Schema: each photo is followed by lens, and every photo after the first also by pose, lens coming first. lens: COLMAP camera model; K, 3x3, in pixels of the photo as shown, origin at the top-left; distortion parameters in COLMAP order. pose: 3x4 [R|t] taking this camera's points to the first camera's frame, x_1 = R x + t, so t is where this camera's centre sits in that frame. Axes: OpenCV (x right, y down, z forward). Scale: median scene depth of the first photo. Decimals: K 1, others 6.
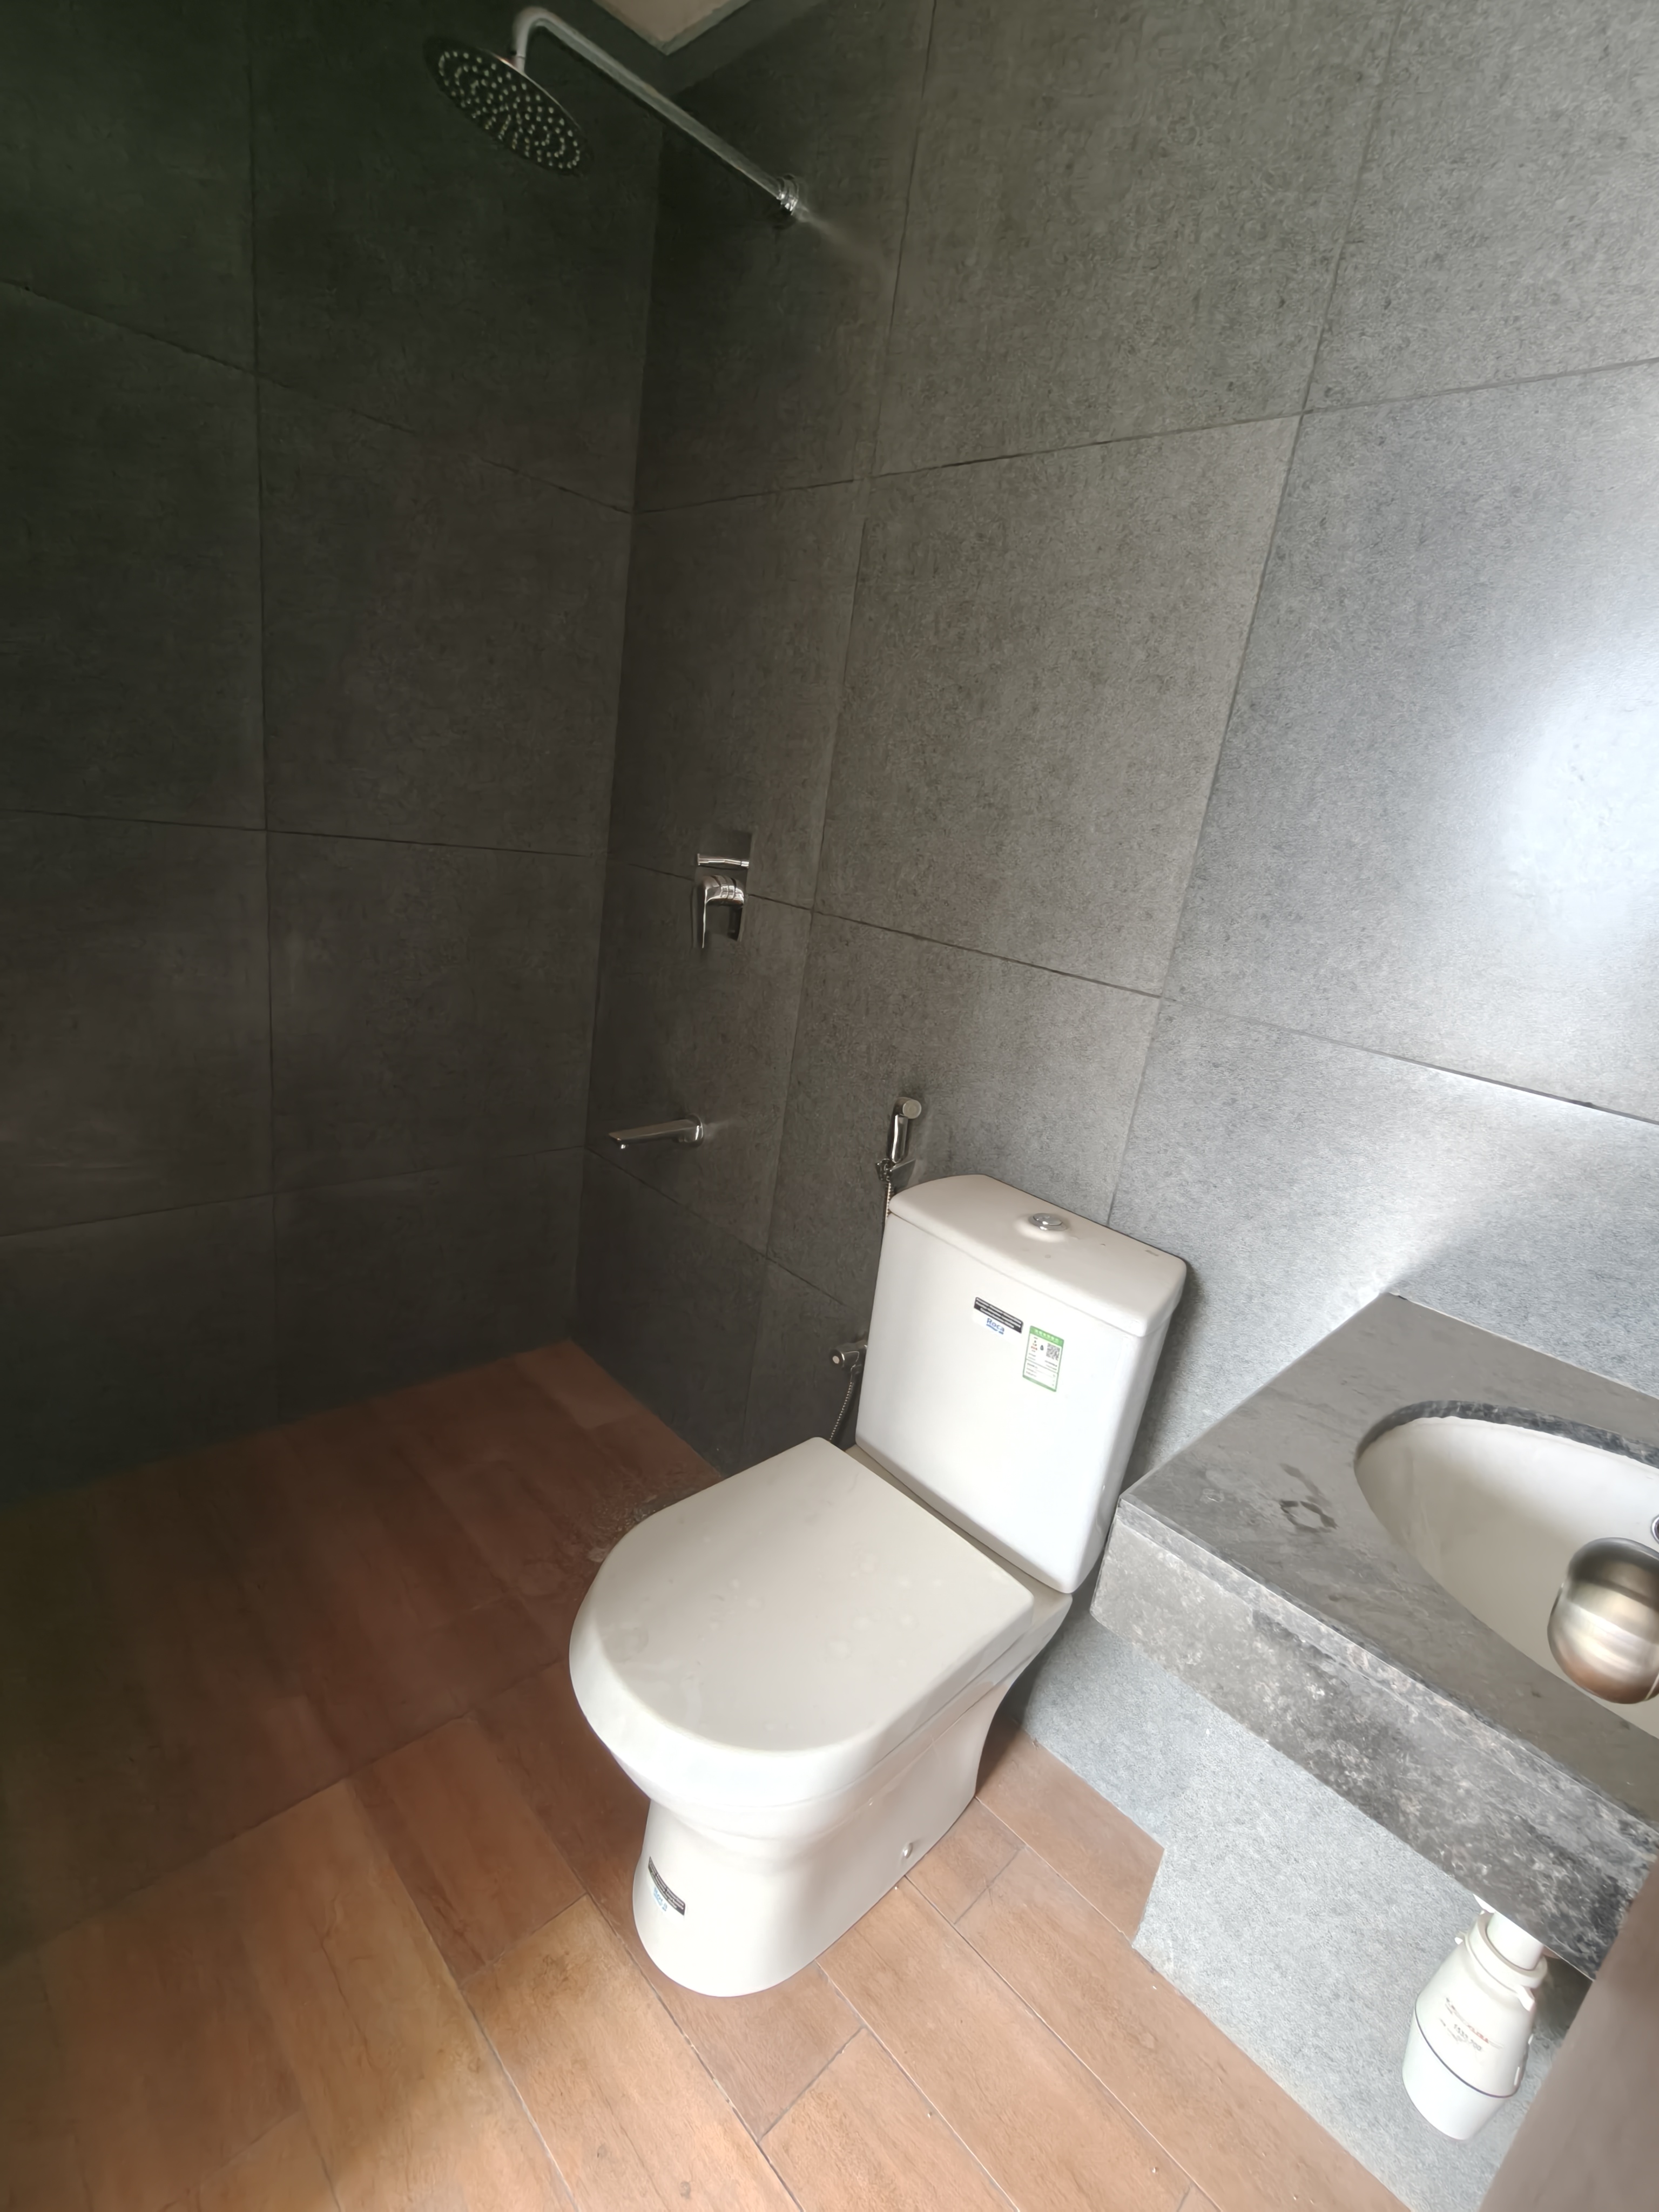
lens RADIAL K [[1003.5, 0, 829.5], [0, 1003.5, 1106.0], [0, 0, 1]] dist [-0.004470, 0.003906]
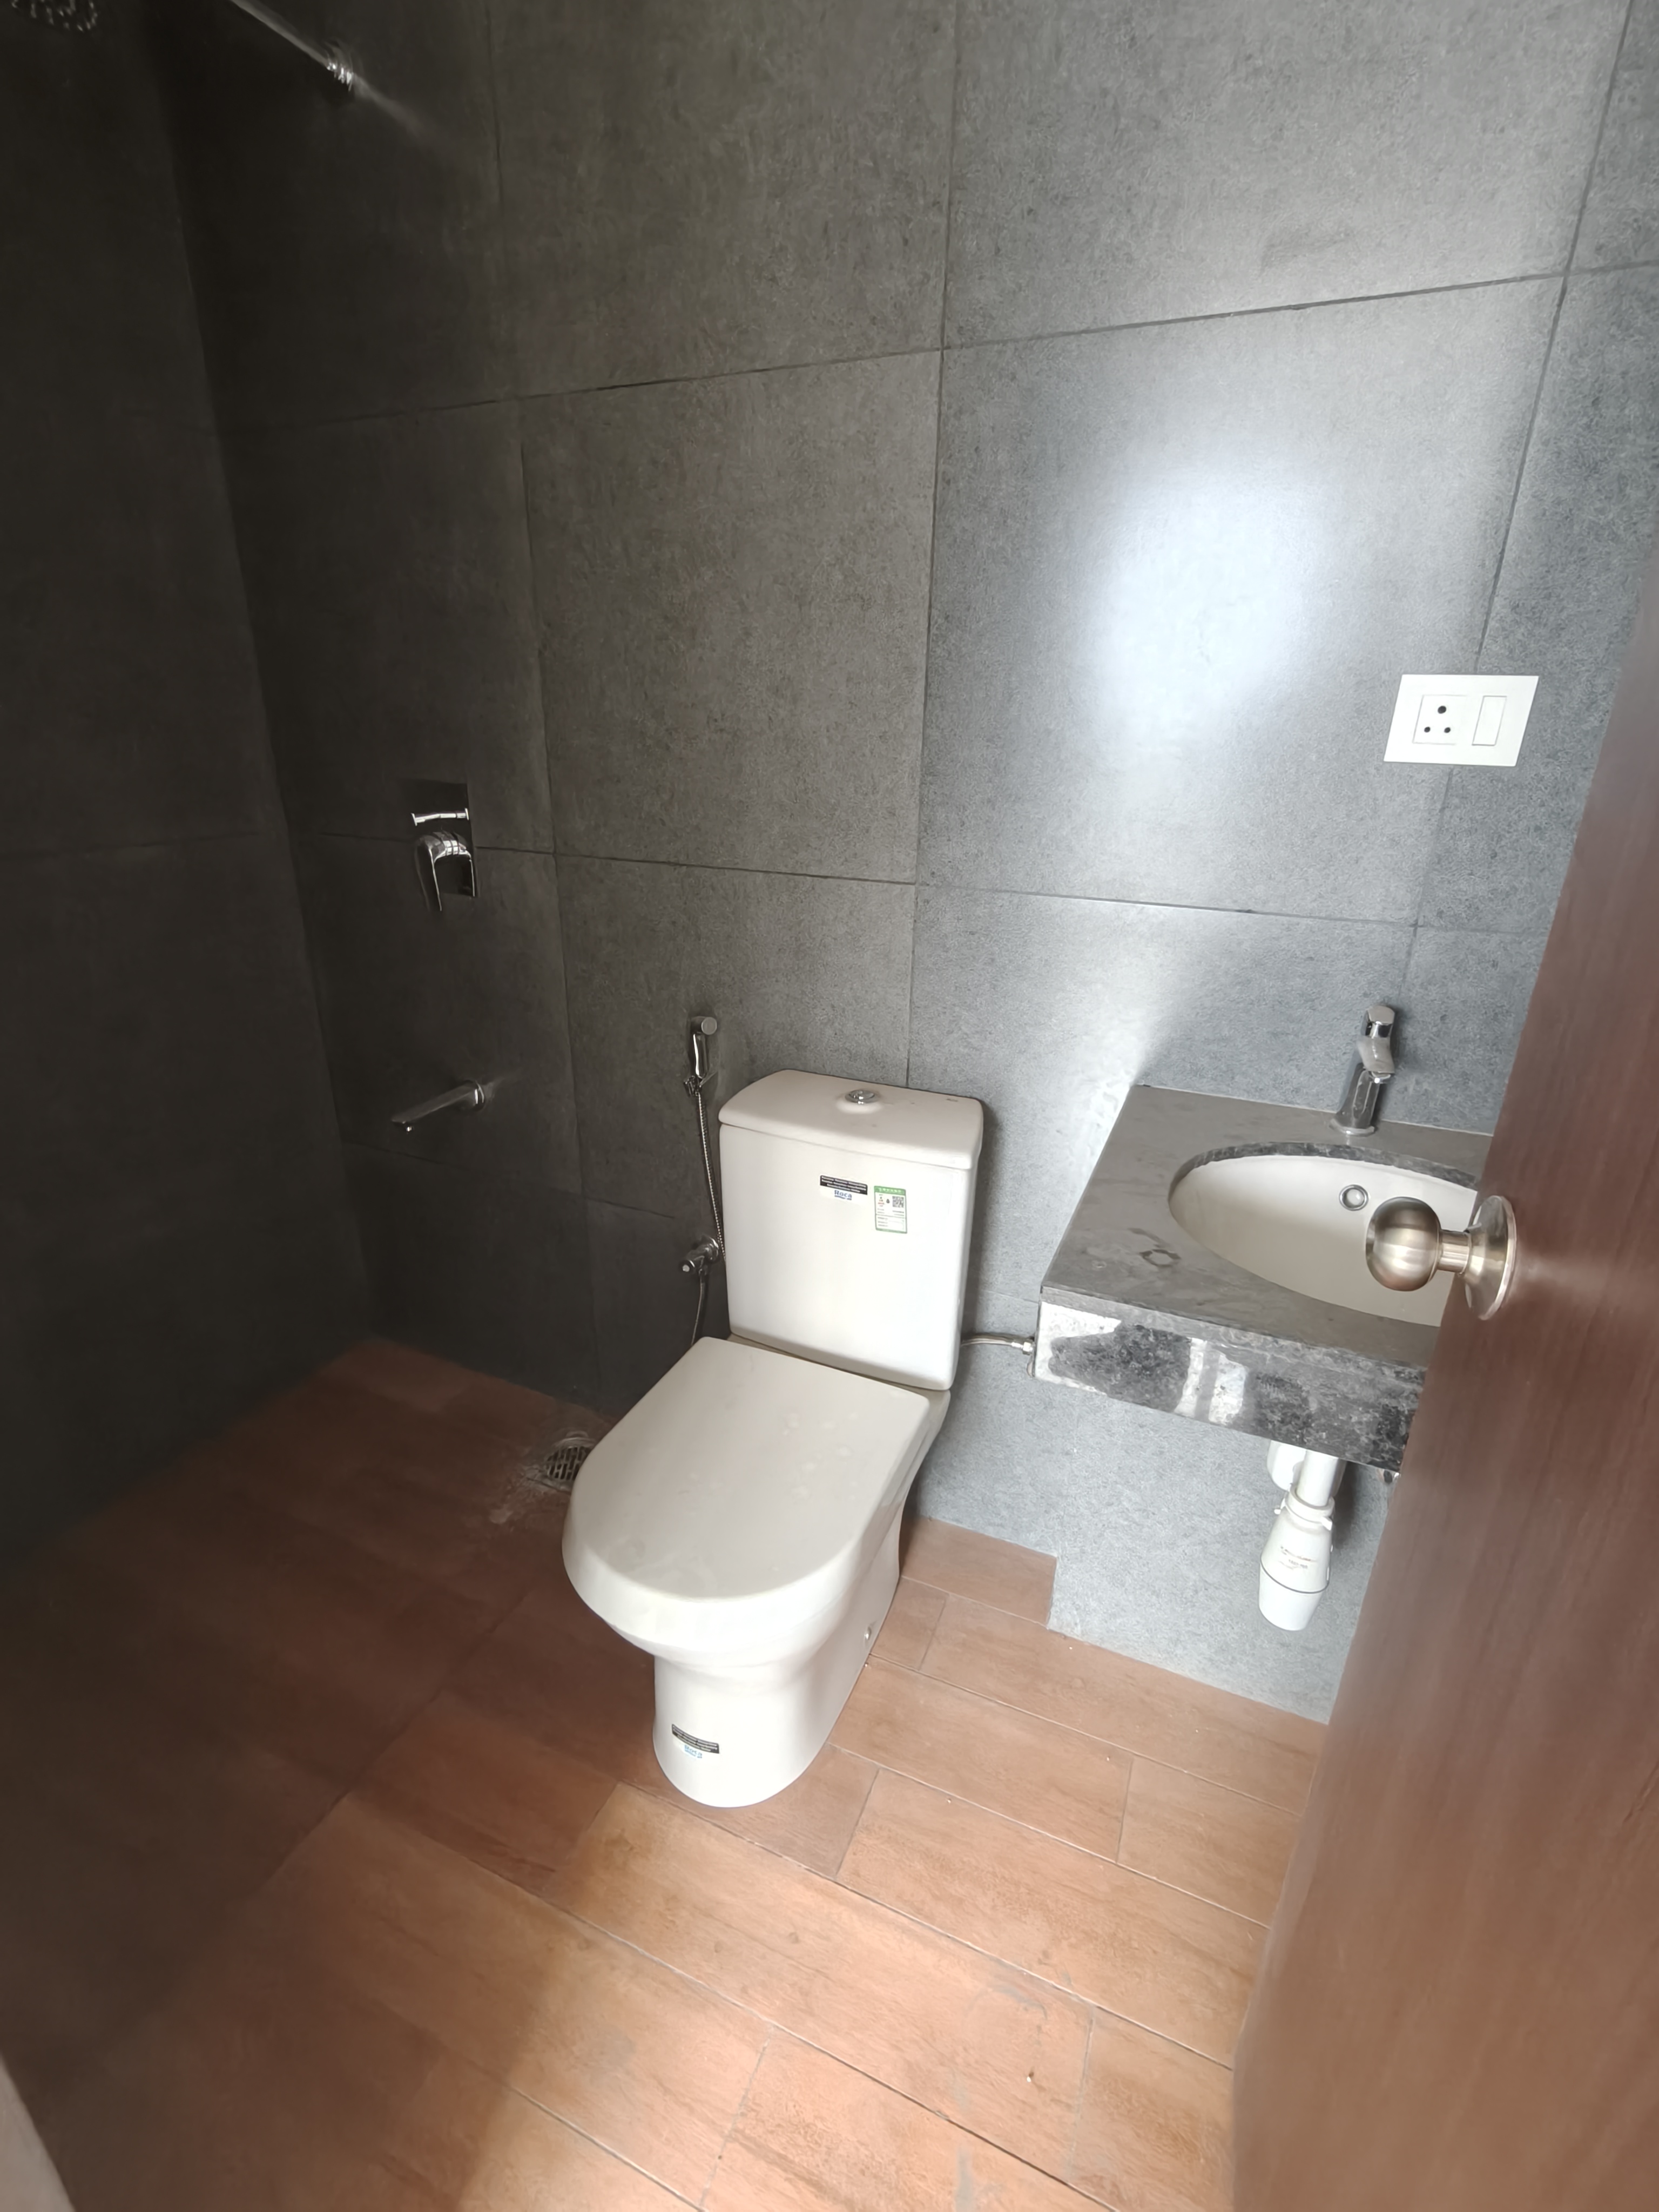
lens RADIAL K [[993.6, 0, 843.3], [0, 993.6, 1107.5], [0, 0, 1]] dist [0.001872, 0.001301]
pose [[0.923069, -0.249449, 0.292777, -0.156972], [0.215568, 0.965914, 0.143322, -0.044983], [-0.318549, -0.069183, 0.945379, -0.076460]]
